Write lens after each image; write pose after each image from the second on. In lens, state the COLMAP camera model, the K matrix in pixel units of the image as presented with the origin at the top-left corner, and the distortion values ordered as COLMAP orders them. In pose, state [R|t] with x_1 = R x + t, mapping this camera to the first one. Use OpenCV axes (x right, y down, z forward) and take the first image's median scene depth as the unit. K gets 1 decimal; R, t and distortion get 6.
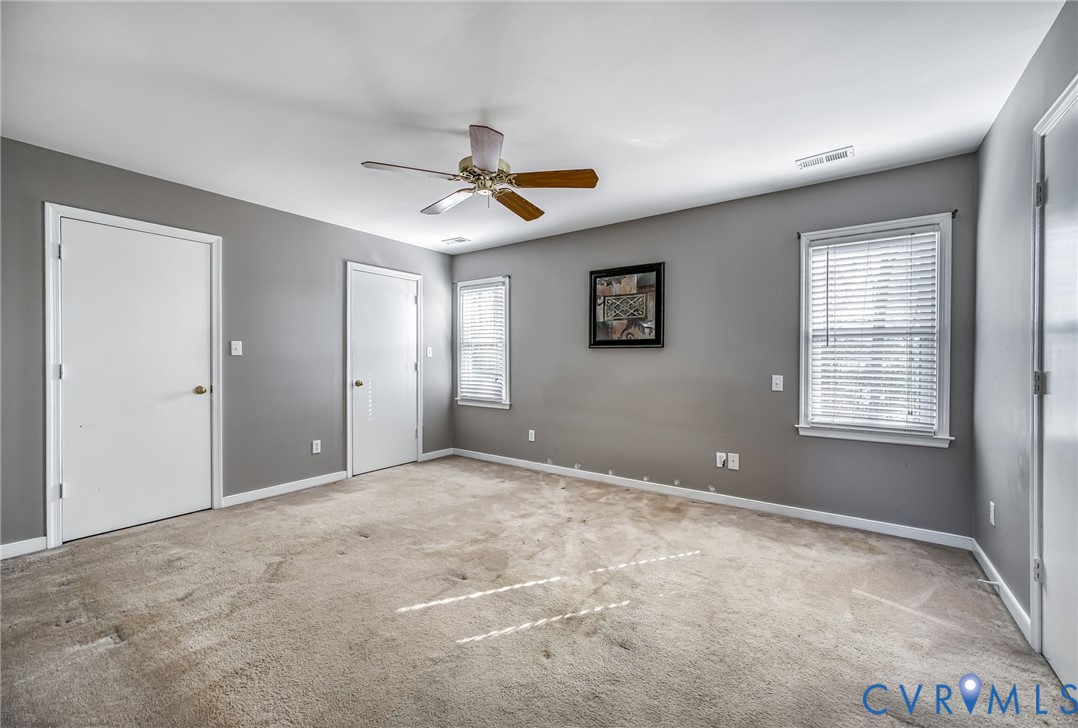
lens RADIAL K [[428.0, 0, 542.3], [0, 428.0, 360.0], [0, 0, 1]] dist [0.000137, 0.000125]
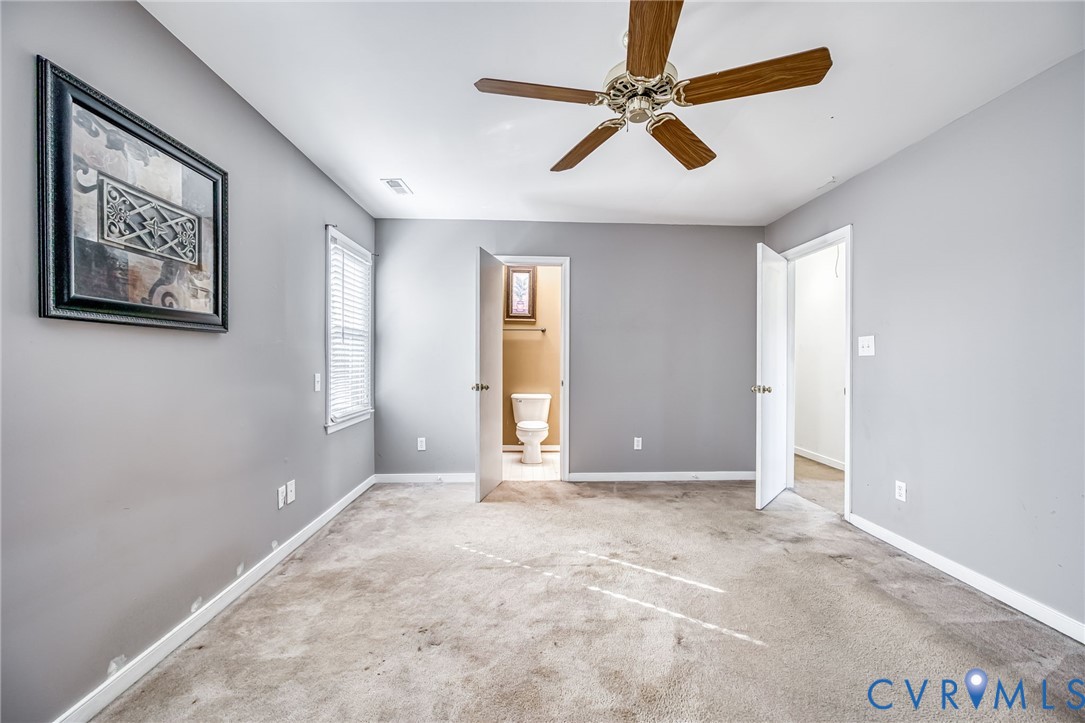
lens RADIAL K [[423.2, 0, 543.1], [0, 423.2, 363.3], [0, 0, 1]] dist [-0.011445, 0.001069]
pose [[-0.613079, -0.013285, 0.789910, -0.353433], [0.000226, 0.999856, 0.016991, -0.000356], [-0.790022, 0.010596, -0.612987, 0.958642]]
